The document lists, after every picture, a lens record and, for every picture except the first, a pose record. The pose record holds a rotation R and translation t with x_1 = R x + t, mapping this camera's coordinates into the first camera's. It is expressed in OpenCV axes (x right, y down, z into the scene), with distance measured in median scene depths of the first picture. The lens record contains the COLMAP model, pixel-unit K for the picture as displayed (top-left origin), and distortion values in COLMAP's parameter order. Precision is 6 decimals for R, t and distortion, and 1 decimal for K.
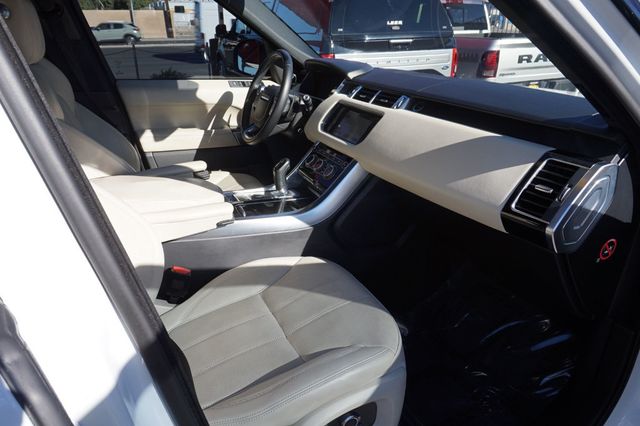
lens RADIAL K [[436.3, 0, 318.4], [0, 436.3, 217.3], [0, 0, 1]] dist [-0.034474, 0.023549]
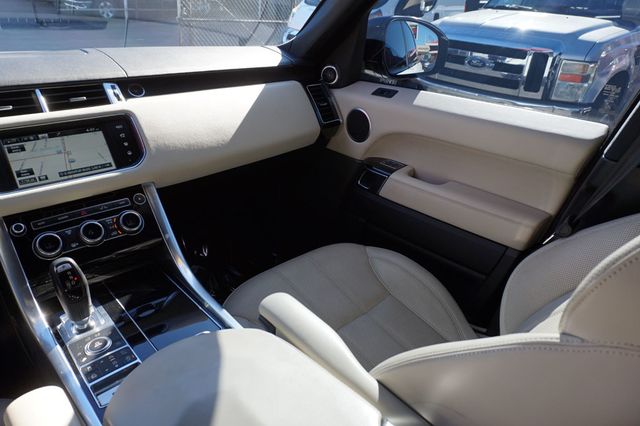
lens RADIAL K [[436.3, 0, 312.8], [0, 436.3, 213.3], [0, 0, 1]] dist [-0.034474, 0.023549]
pose [[-0.364504, -0.439073, 0.821189, -0.436131], [0.306345, 0.776232, 0.551014, -0.267772], [-0.879369, 0.452414, -0.148432, 0.579921]]
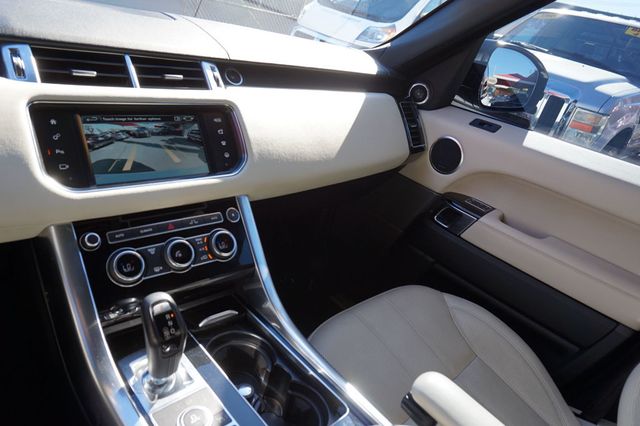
lens RADIAL K [[436.3, 0, 308.5], [0, 436.3, 213.0], [0, 0, 1]] dist [-0.034474, 0.023549]
pose [[-0.362905, -0.493484, 0.790426, -0.289387], [0.139715, 0.809849, 0.569758, -0.284023], [-0.921292, 0.317202, -0.224951, 0.694519]]
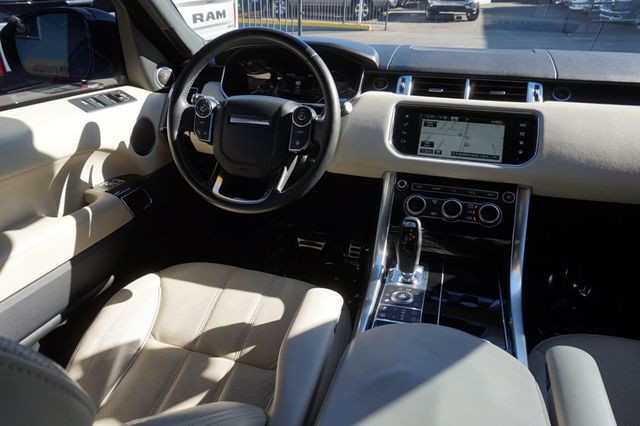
lens RADIAL K [[436.3, 0, 315.8], [0, 436.3, 212.9], [0, 0, 1]] dist [-0.034474, 0.023549]
pose [[0.611825, -0.363318, 0.702617, -0.436868], [0.307540, 0.927646, 0.211879, -0.224677], [-0.728759, 0.086450, 0.679291, 0.501353]]
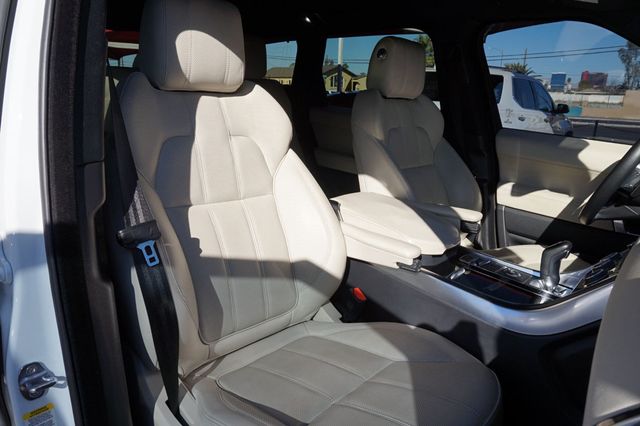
lens RADIAL K [[436.3, 0, 321.1], [0, 436.3, 211.4], [0, 0, 1]] dist [-0.034474, 0.023549]
pose [[0.371057, 0.251061, -0.894027, 0.291989], [-0.411703, 0.907443, 0.083956, -0.056220], [0.832357, 0.336921, 0.440076, 0.273488]]
